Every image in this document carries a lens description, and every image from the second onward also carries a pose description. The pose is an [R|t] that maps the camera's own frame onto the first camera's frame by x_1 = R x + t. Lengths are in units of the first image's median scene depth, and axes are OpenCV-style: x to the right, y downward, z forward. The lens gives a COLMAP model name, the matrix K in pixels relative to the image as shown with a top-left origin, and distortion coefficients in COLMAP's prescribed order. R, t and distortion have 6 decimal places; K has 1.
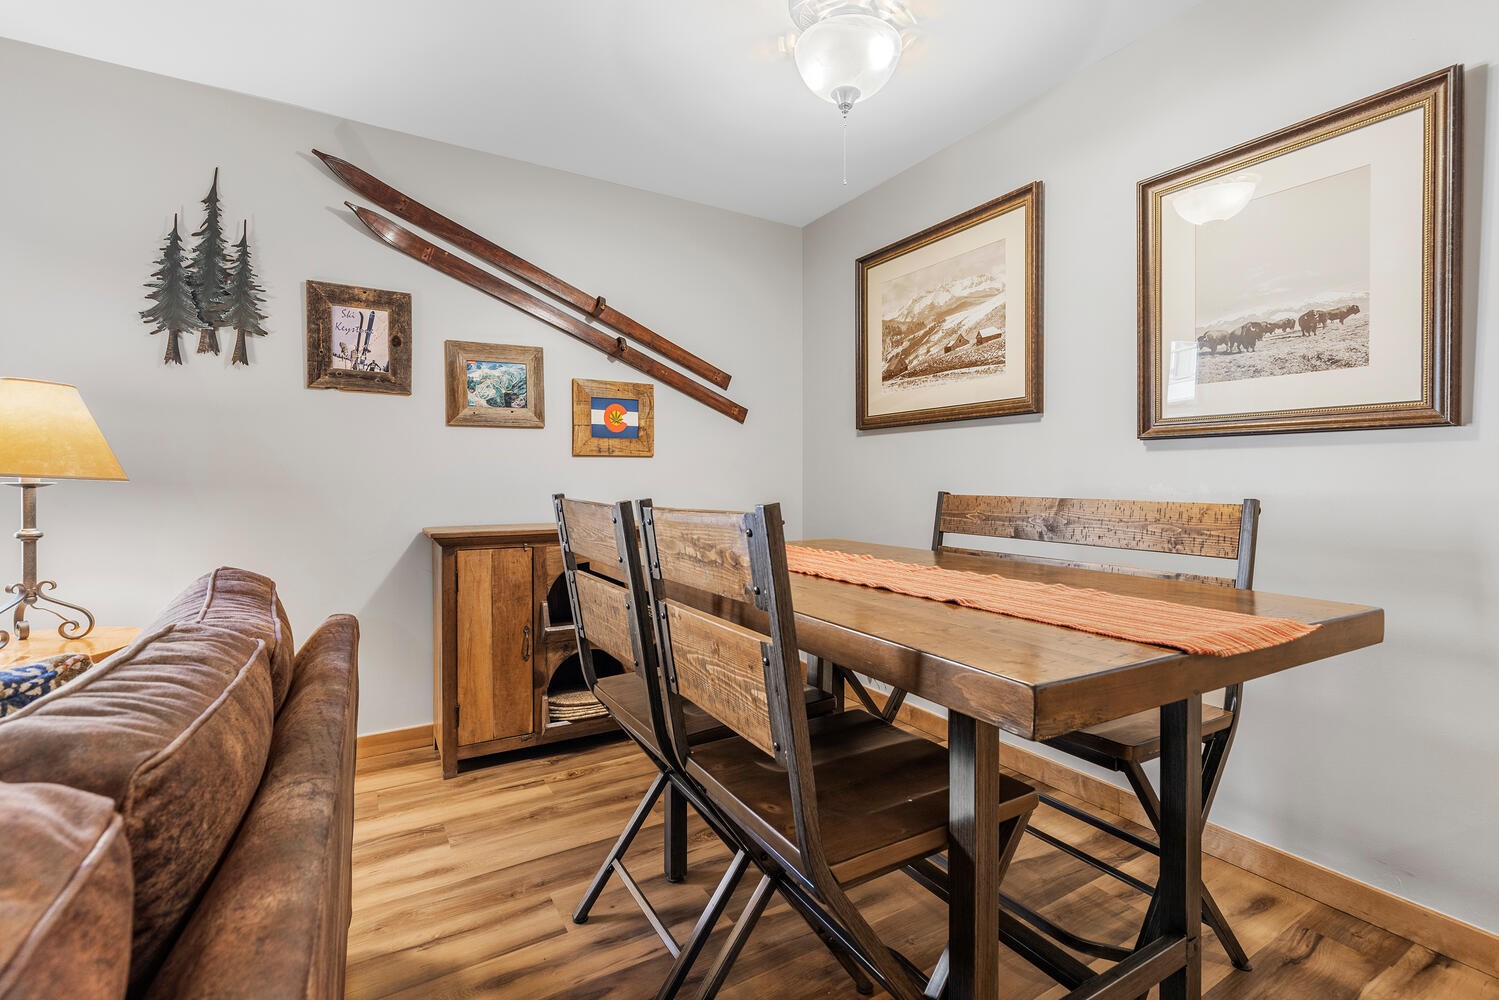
lens RADIAL K [[675.5, 0, 751.3], [0, 675.5, 485.1], [0, 0, 1]] dist [0.005584, -0.000246]
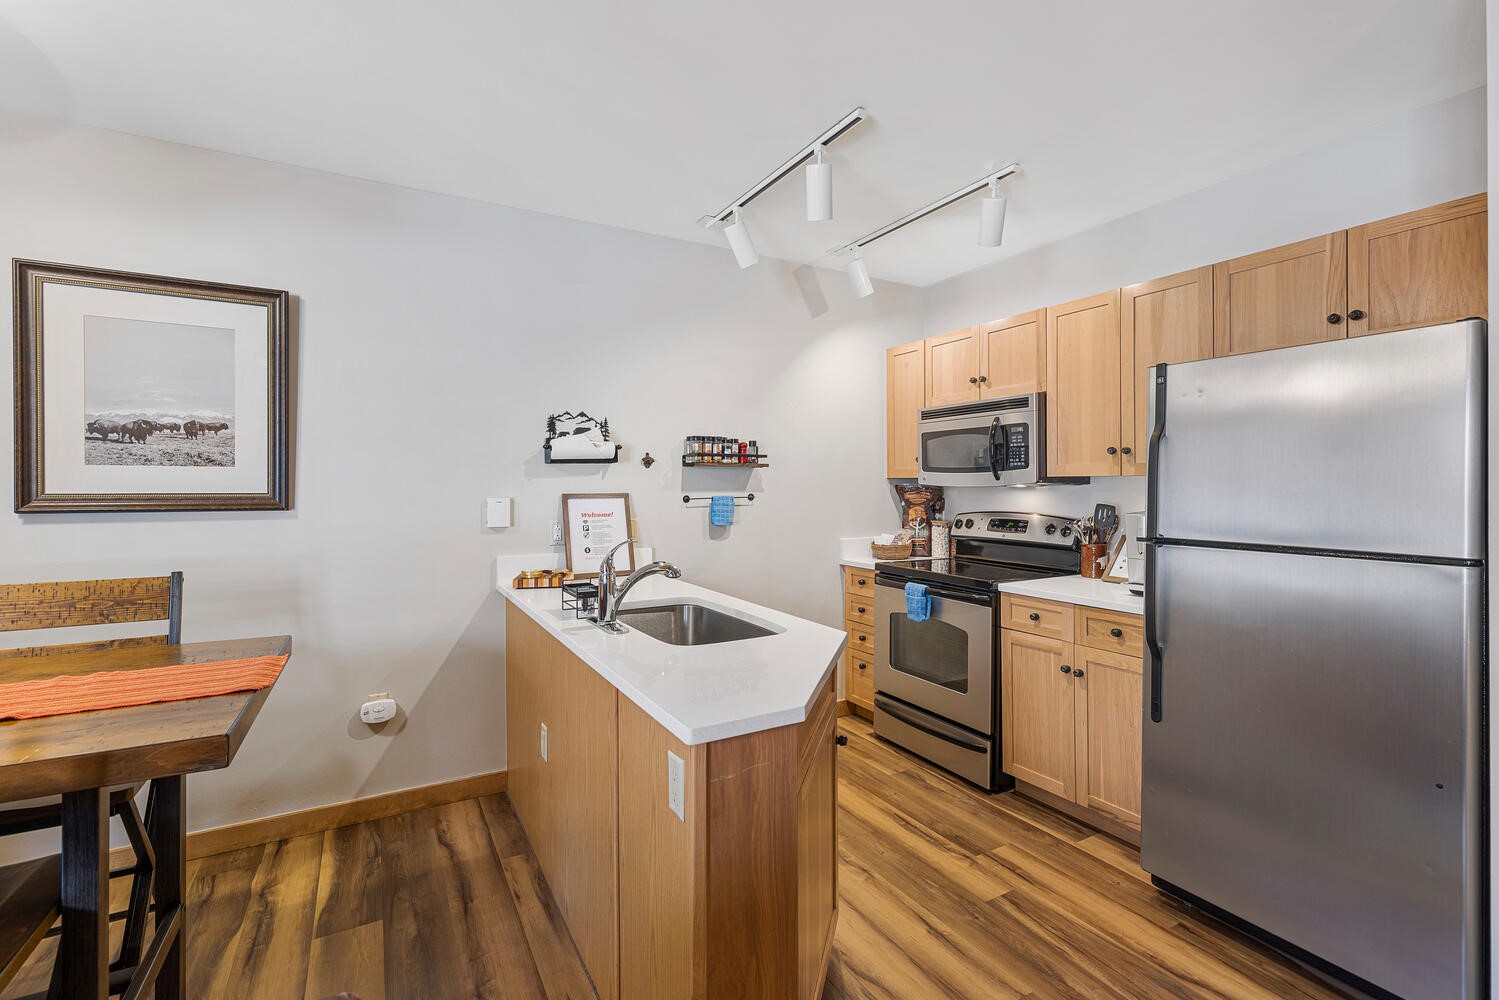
lens RADIAL K [[675.5, 0, 751.3], [0, 675.5, 485.1], [0, 0, 1]] dist [0.005584, -0.000246]
pose [[0.030171, -0.002599, 0.999541, -0.397599], [0.007950, 0.999966, 0.002360, -0.102830], [-0.999513, 0.007875, 0.030190, -0.116792]]
